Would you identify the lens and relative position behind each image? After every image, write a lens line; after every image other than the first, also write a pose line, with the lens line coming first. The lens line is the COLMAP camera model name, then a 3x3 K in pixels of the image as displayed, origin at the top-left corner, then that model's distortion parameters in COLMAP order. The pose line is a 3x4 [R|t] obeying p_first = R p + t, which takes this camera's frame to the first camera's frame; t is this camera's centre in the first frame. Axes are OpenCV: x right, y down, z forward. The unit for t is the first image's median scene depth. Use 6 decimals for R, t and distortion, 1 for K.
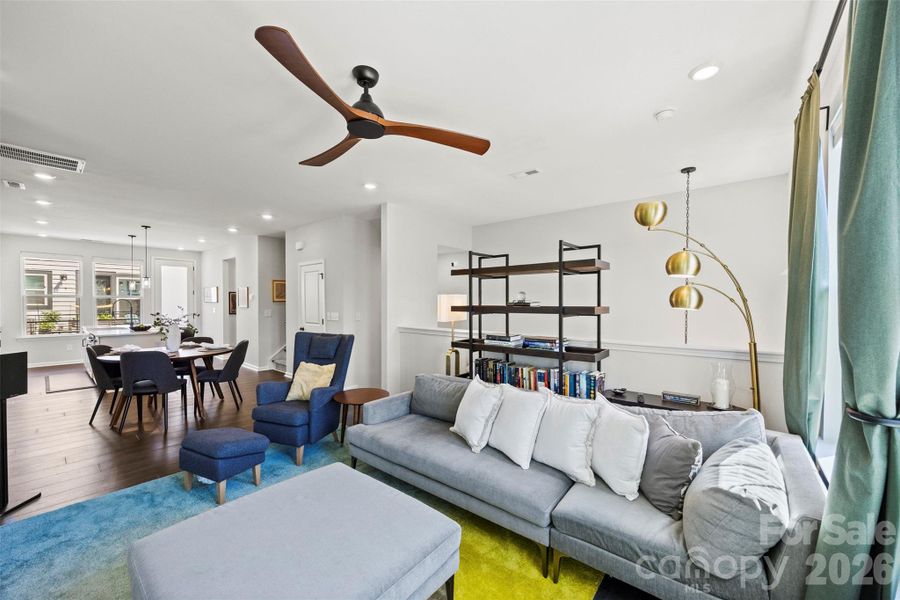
lens RADIAL K [[351.1, 0, 451.6], [0, 351.1, 301.2], [0, 0, 1]] dist [0.000591, 0.000008]
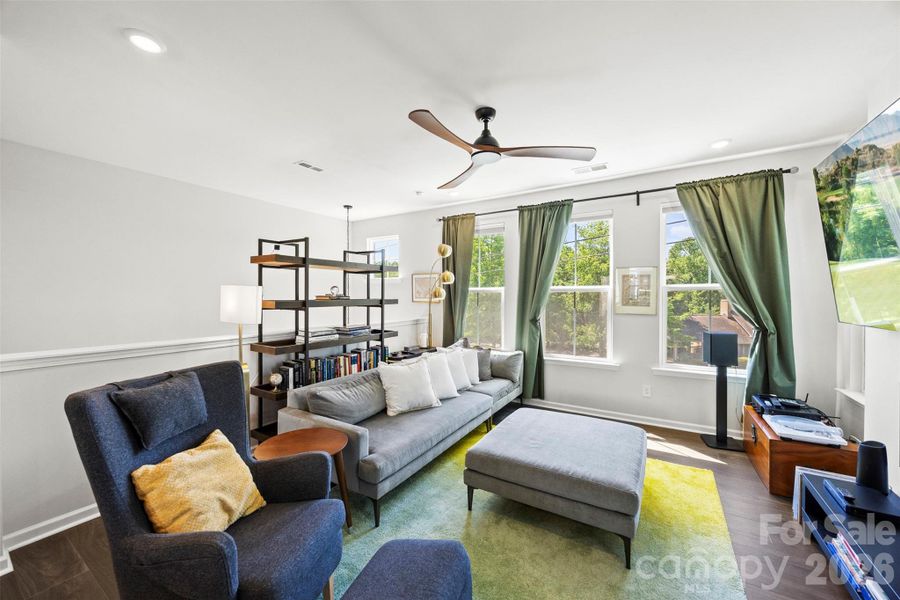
lens RADIAL K [[351.1, 0, 449.5], [0, 351.1, 298.4], [0, 0, 1]] dist [0.000591, 0.000008]
pose [[-0.150924, -0.009568, 0.988499, -0.906726], [-0.000607, 0.999954, 0.009586, -0.000497], [-0.988545, 0.000846, -0.150923, 0.833112]]
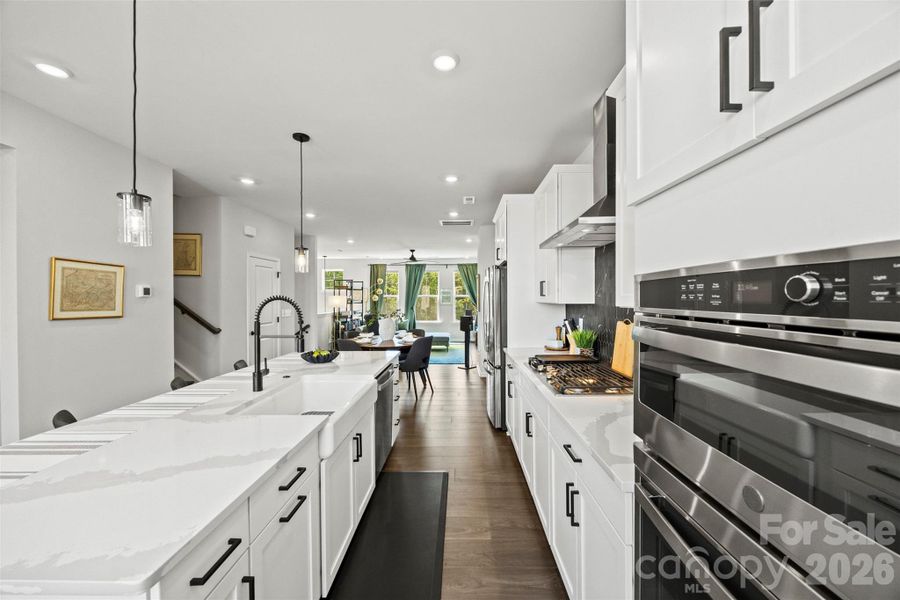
lens RADIAL K [[351.1, 0, 451.2], [0, 351.1, 298.2], [0, 0, 1]] dist [0.000591, 0.000008]
pose [[-0.624836, -0.001920, 0.780754, -2.654242], [-0.001699, 0.999998, 0.001099, -0.008477], [-0.780754, -0.000639, -0.624838, 2.225520]]
